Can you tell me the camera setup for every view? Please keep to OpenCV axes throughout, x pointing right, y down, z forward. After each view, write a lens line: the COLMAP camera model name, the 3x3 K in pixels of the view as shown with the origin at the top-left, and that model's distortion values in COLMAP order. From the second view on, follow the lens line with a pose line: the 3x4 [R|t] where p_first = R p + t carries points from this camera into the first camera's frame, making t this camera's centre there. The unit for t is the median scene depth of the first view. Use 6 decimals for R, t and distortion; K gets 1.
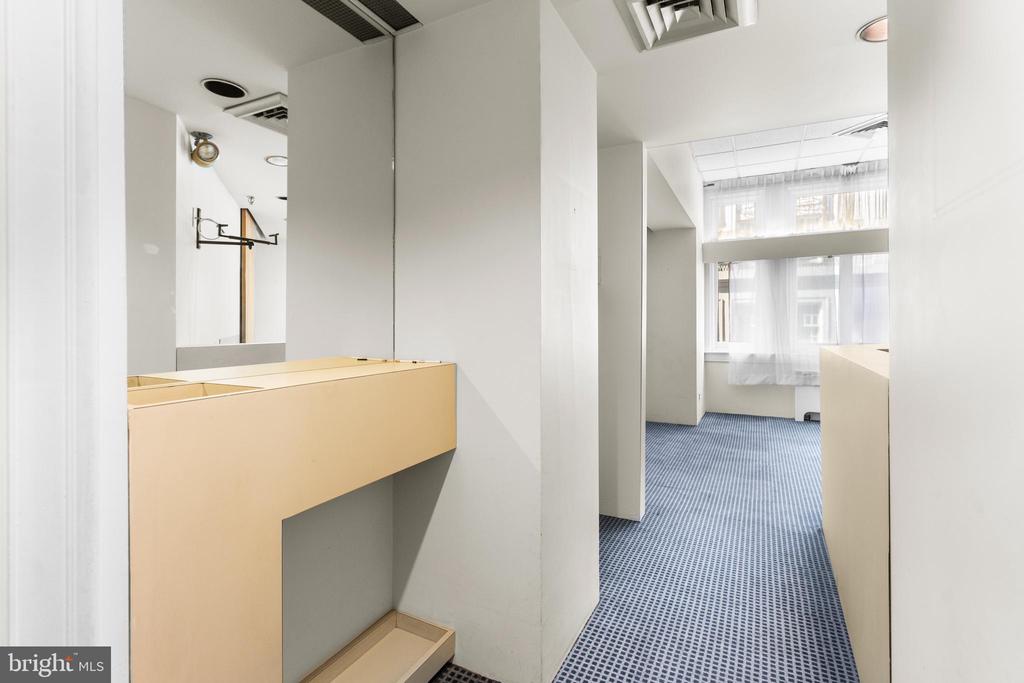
lens RADIAL K [[497.7, 0, 507.2], [0, 497.7, 319.6], [0, 0, 1]] dist [-0.000325, 0.000692]
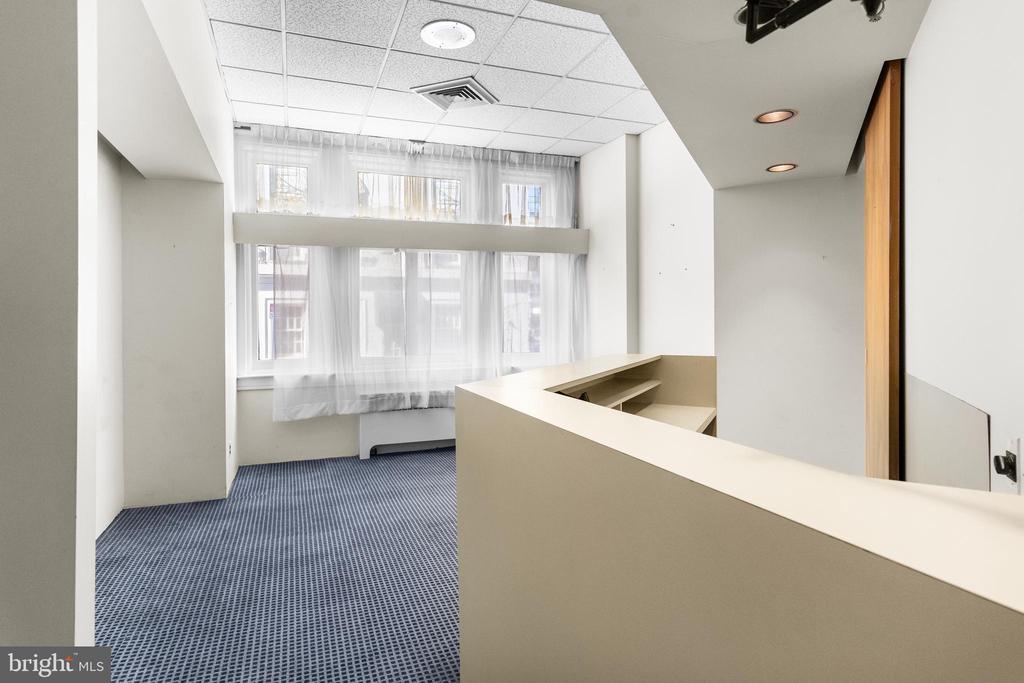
lens RADIAL K [[564.6, 0, 520.2], [0, 564.6, 320.9], [0, 0, 1]] dist [0.003659, -0.000317]
pose [[0.659939, -0.004287, 0.751307, 0.084061], [0.003908, 0.999990, 0.002274, -0.011474], [-0.751309, 0.001435, 0.659949, 0.231111]]
